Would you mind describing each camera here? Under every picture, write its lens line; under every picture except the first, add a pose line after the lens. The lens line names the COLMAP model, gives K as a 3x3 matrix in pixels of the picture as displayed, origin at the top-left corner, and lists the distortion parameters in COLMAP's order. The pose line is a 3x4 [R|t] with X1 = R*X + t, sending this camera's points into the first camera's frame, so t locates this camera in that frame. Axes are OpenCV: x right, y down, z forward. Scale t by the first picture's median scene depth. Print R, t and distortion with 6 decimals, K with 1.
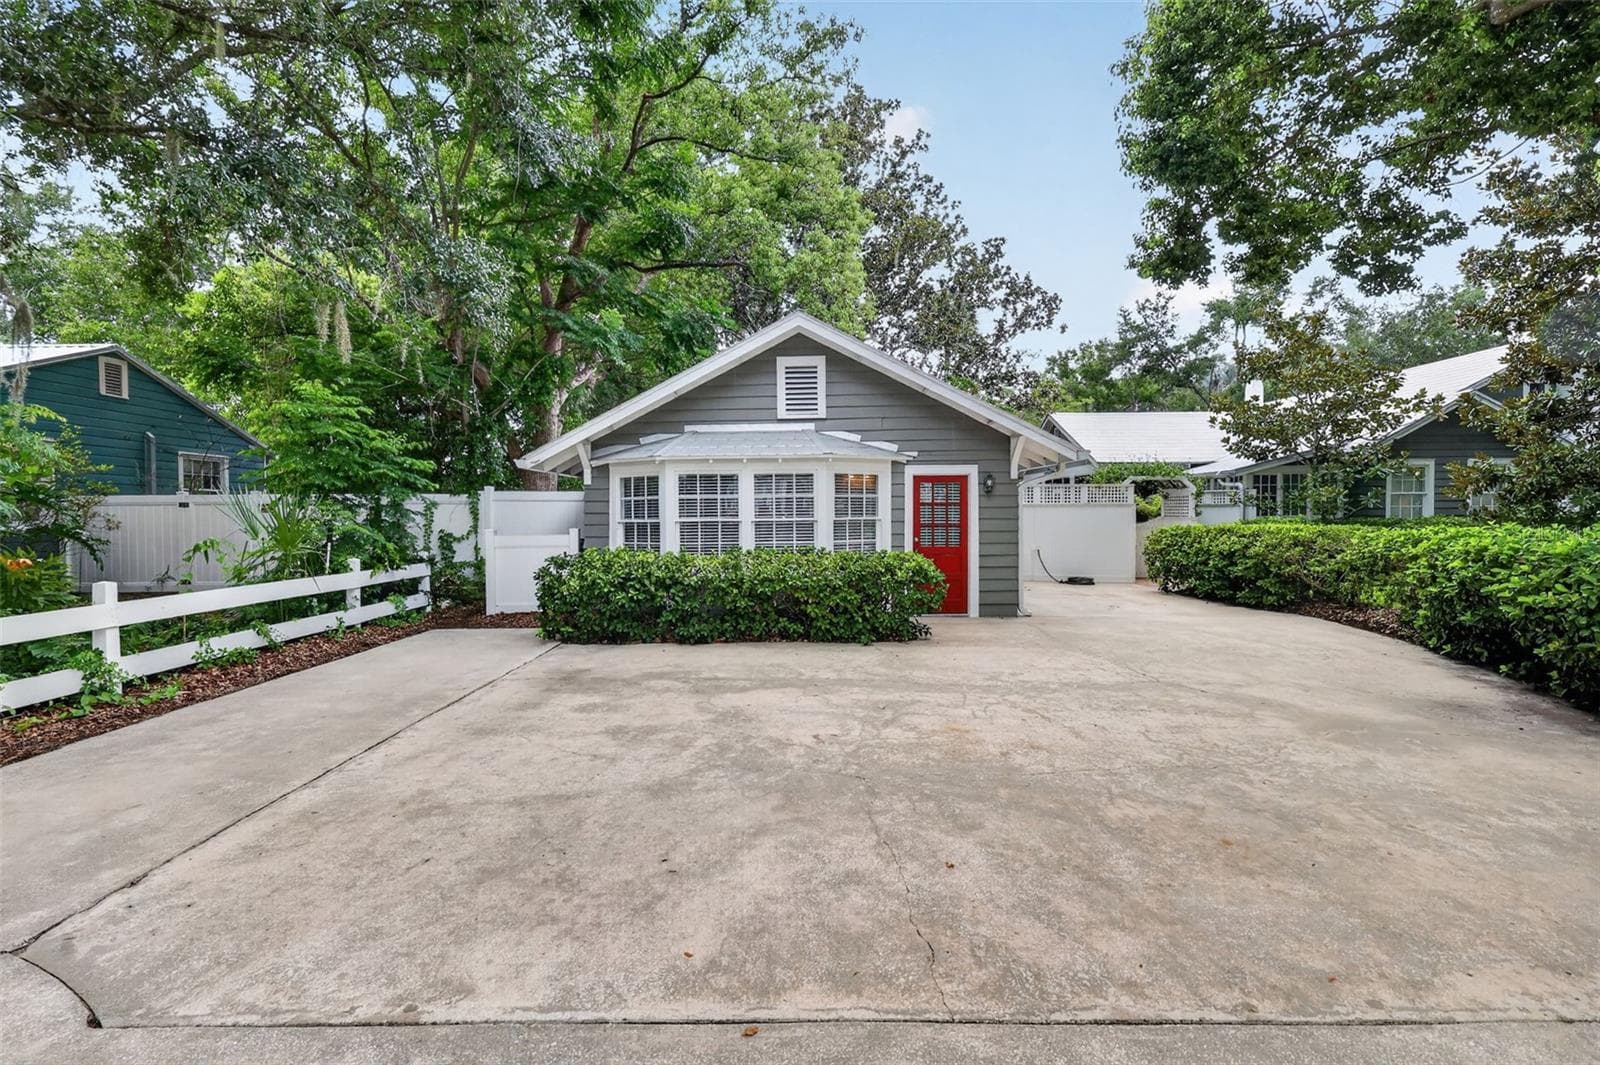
lens RADIAL K [[700.8, 0, 810.3], [0, 700.8, 532.2], [0, 0, 1]] dist [0.001786, -0.000272]
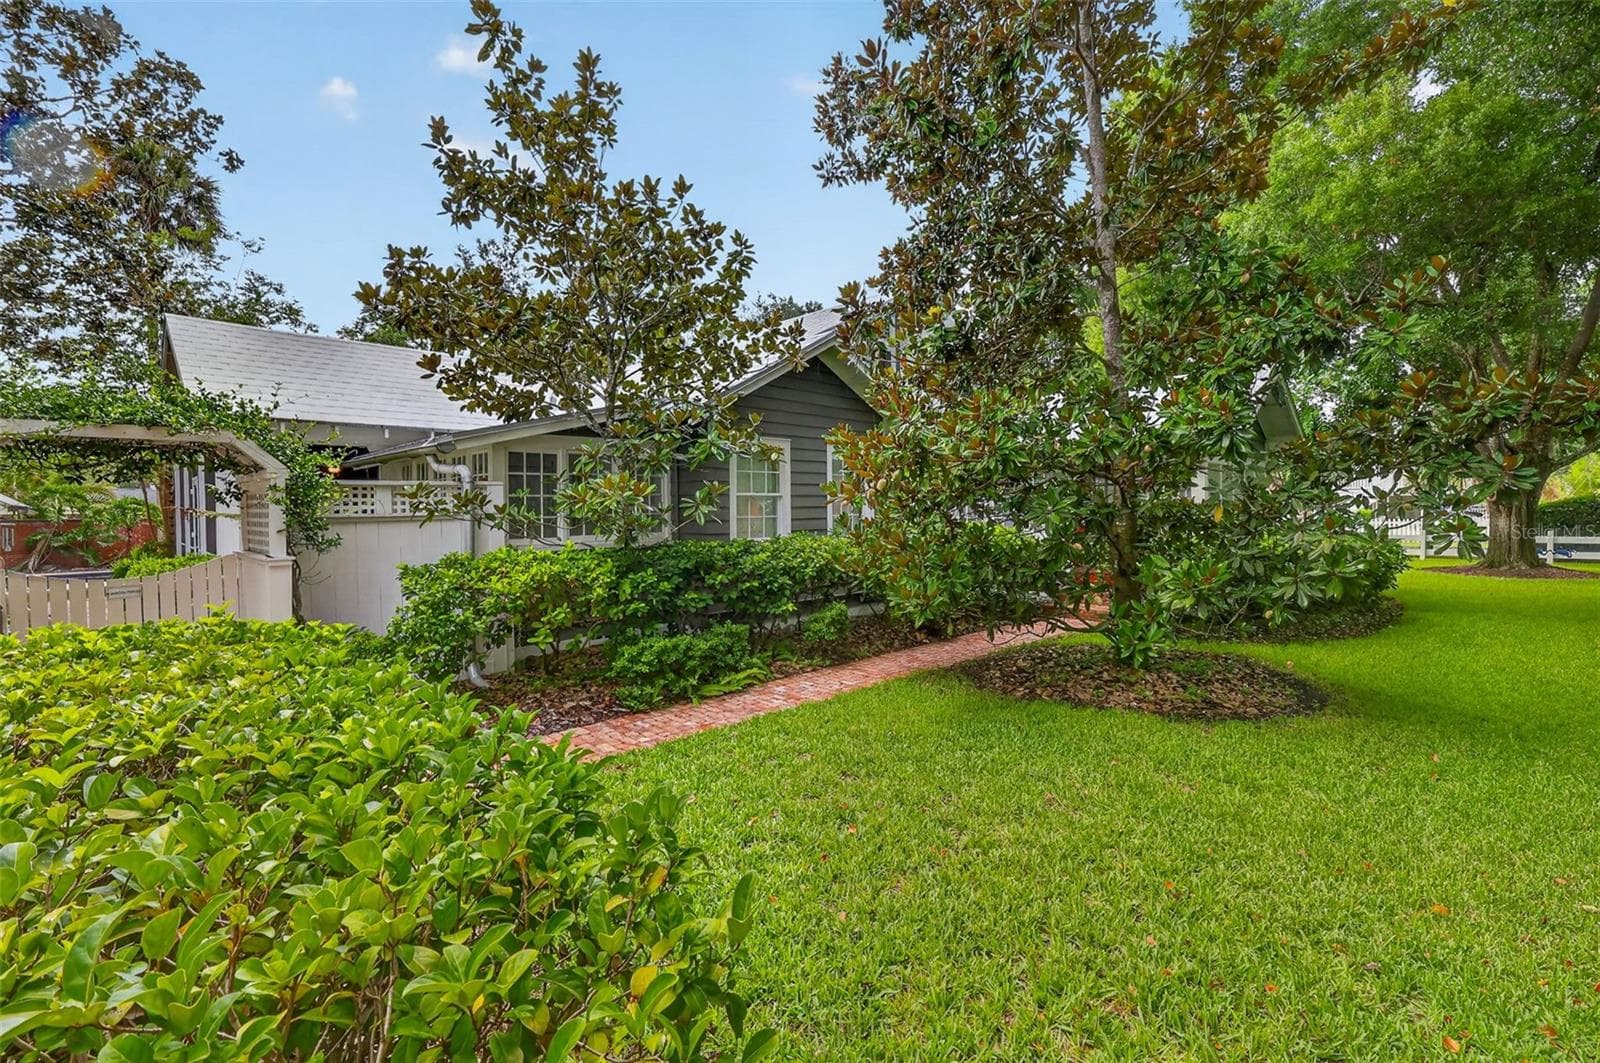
lens RADIAL K [[700.8, 0, 803.6], [0, 700.8, 525.9], [0, 0, 1]] dist [0.001786, -0.000272]
pose [[0.711576, -0.018709, 0.702359, 0.477207], [0.023210, 0.999726, 0.003116, -0.030907], [-0.702225, 0.014084, 0.711816, 0.571037]]
